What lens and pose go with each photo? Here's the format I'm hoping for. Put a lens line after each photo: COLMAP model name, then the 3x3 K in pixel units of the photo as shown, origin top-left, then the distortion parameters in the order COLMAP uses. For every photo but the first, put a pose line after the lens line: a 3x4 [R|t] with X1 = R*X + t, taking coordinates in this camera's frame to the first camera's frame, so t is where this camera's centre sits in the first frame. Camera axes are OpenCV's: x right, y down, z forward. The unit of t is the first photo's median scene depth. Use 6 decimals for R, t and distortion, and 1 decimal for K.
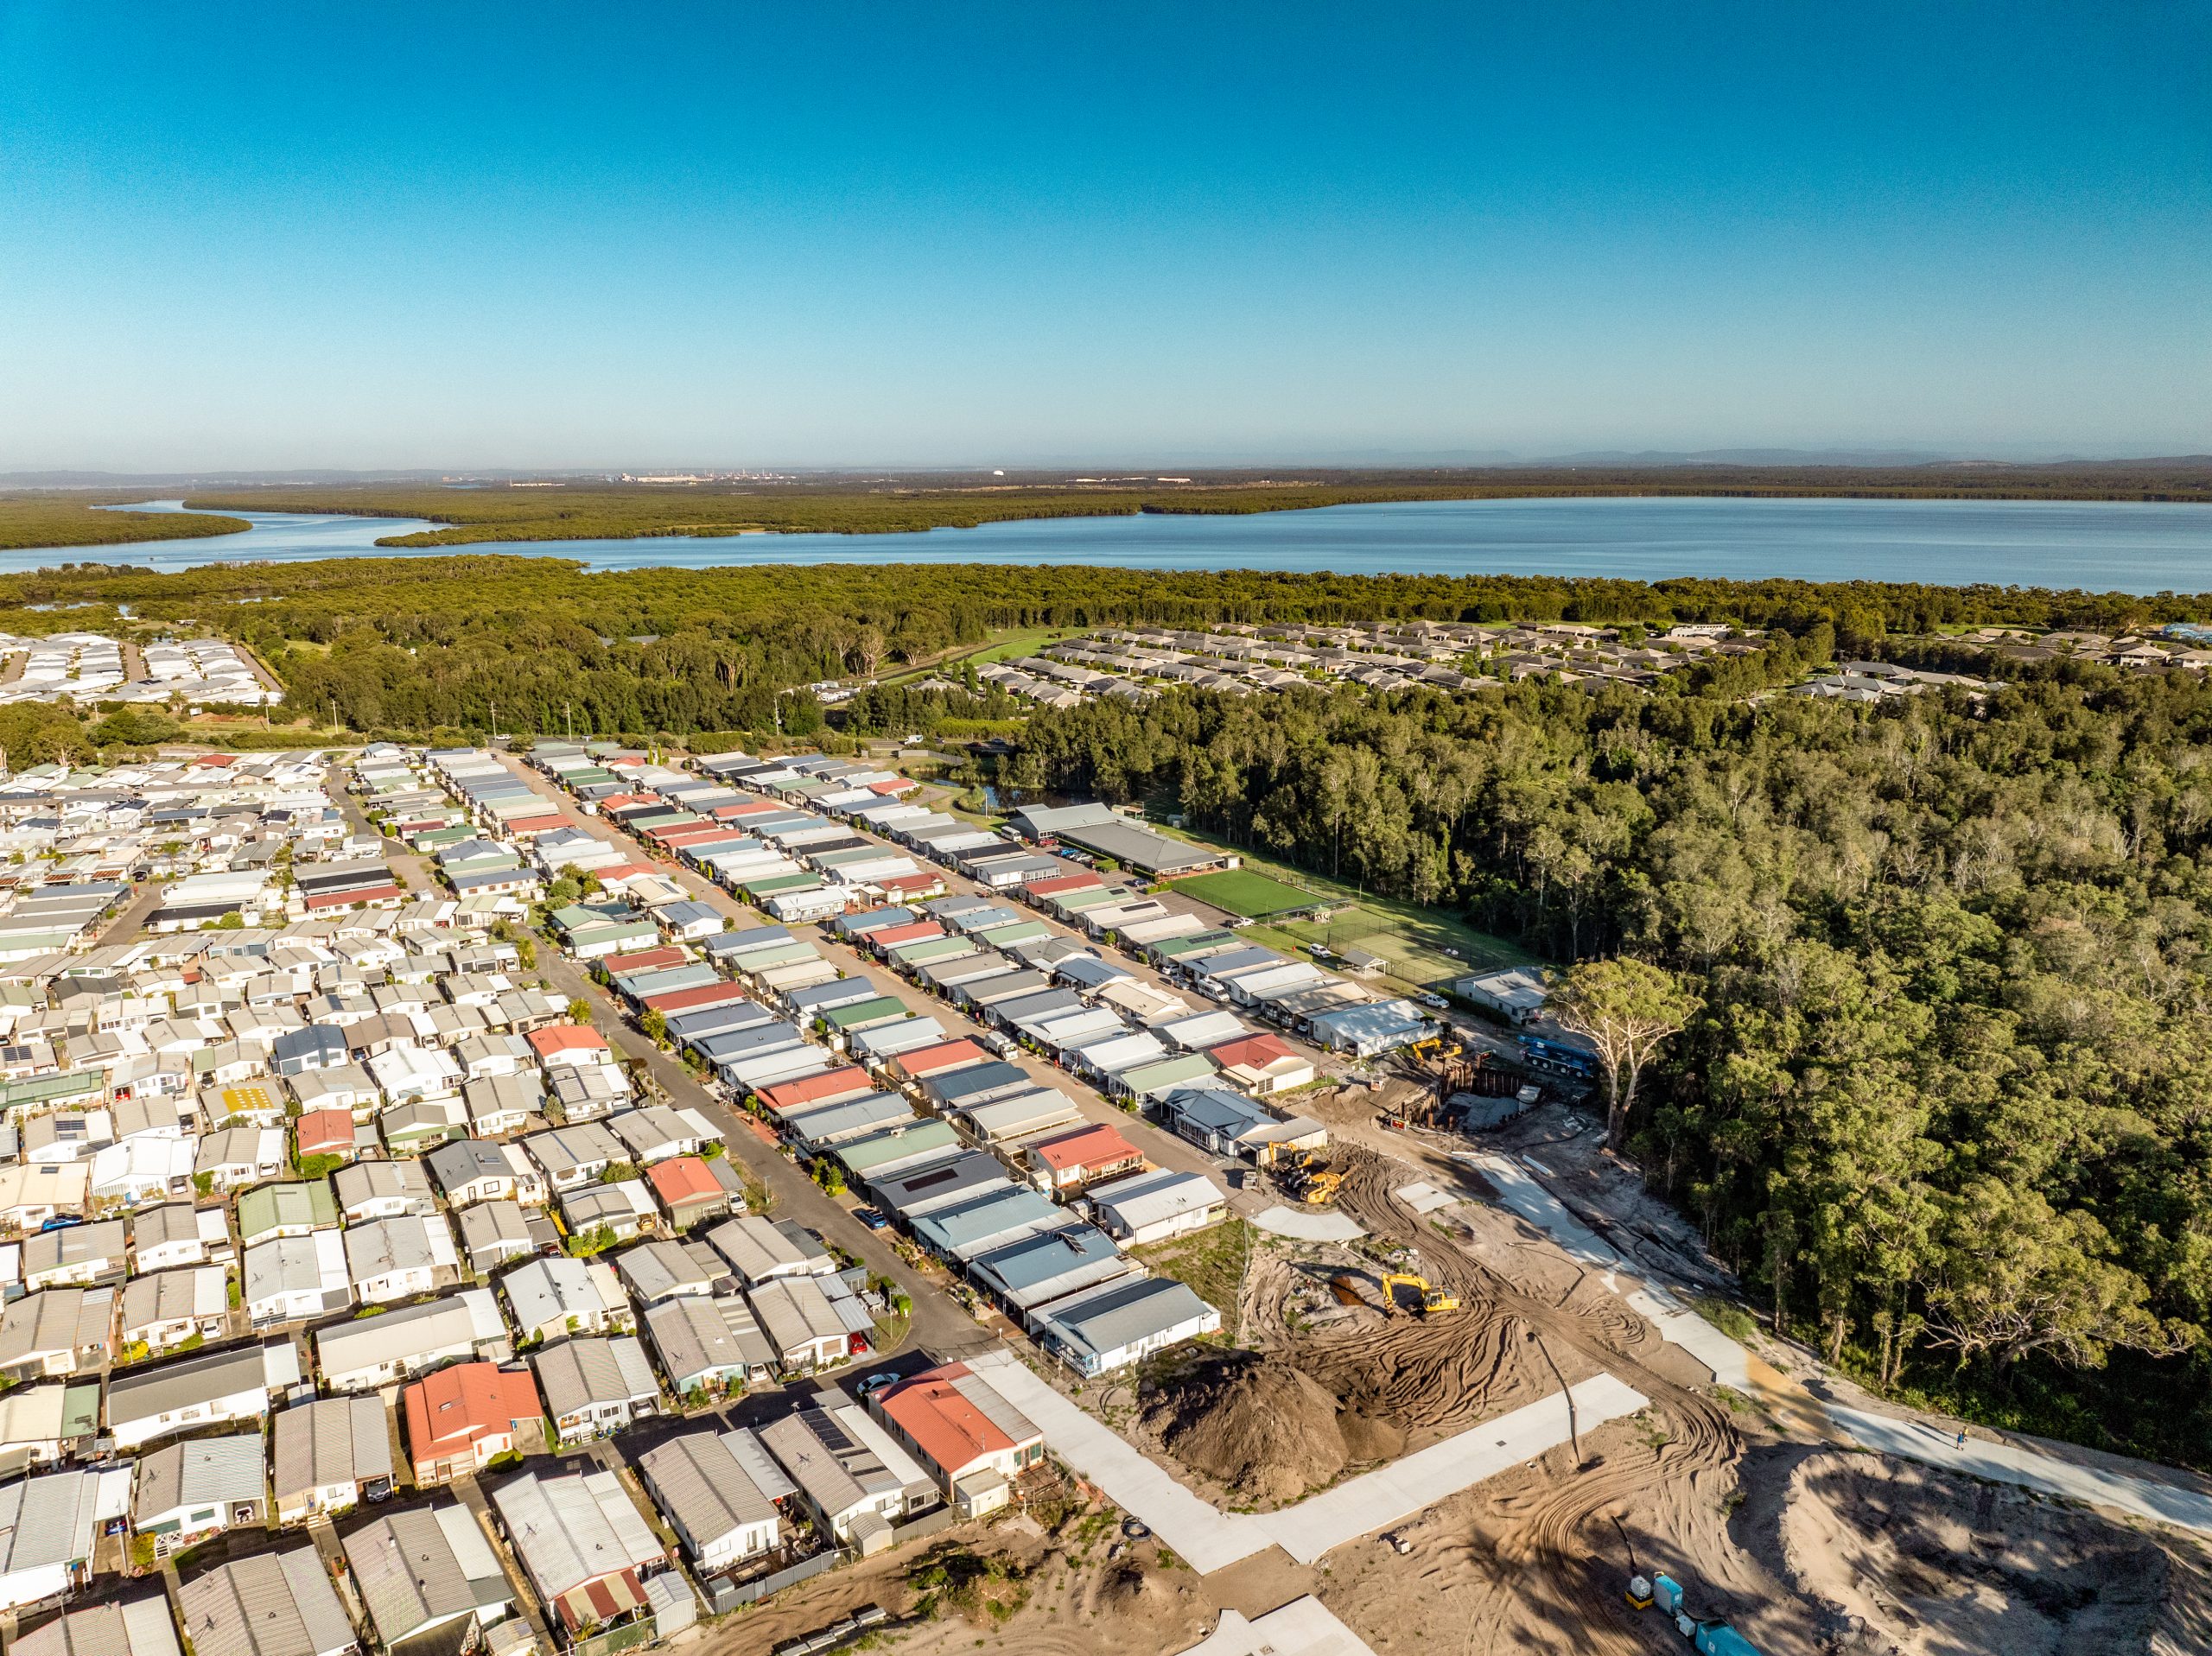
lens RADIAL K [[1527.1, 0, 1106.0], [0, 1527.1, 828.0], [0, 0, 1]] dist [-0.040601, 0.005552]
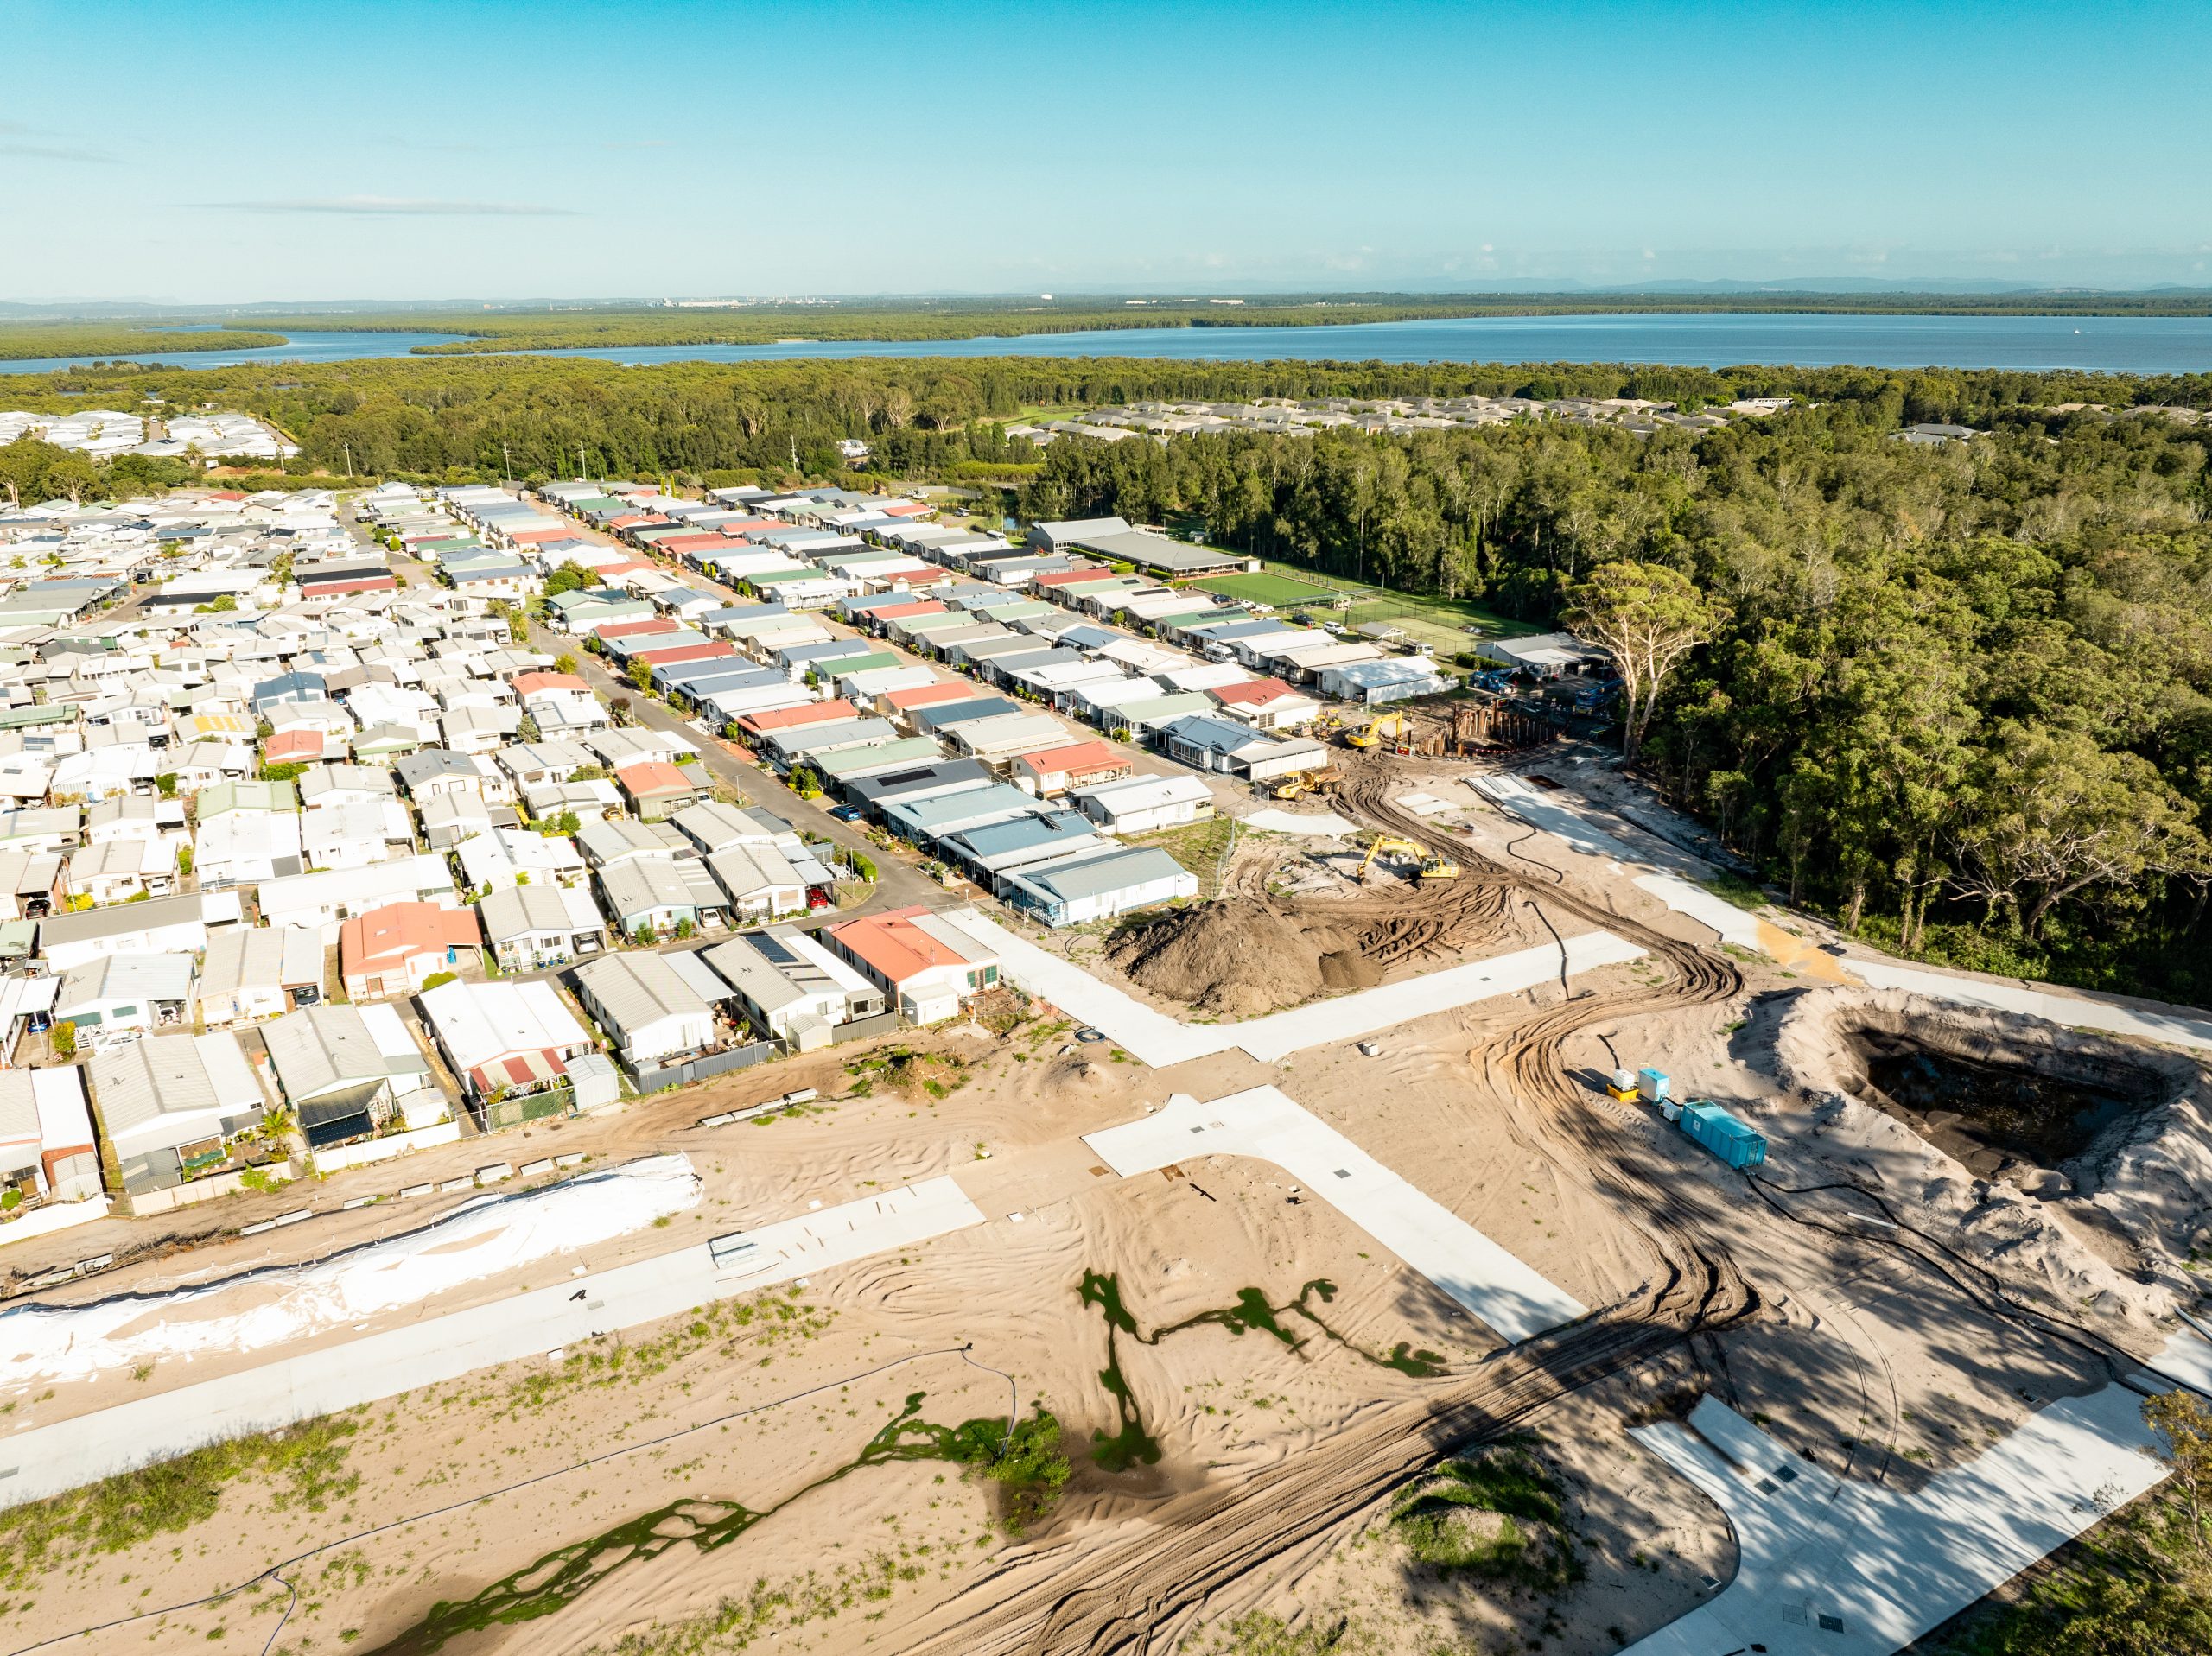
lens RADIAL K [[1527.1, 0, 1106.0], [0, 1527.1, 828.0], [0, 0, 1]] dist [-0.040601, 0.005552]
pose [[0.999495, 0.010420, -0.030028, 0.028940], [-0.007147, 0.994220, 0.107120, 0.117965], [0.030970, -0.106852, 0.993793, 0.034673]]
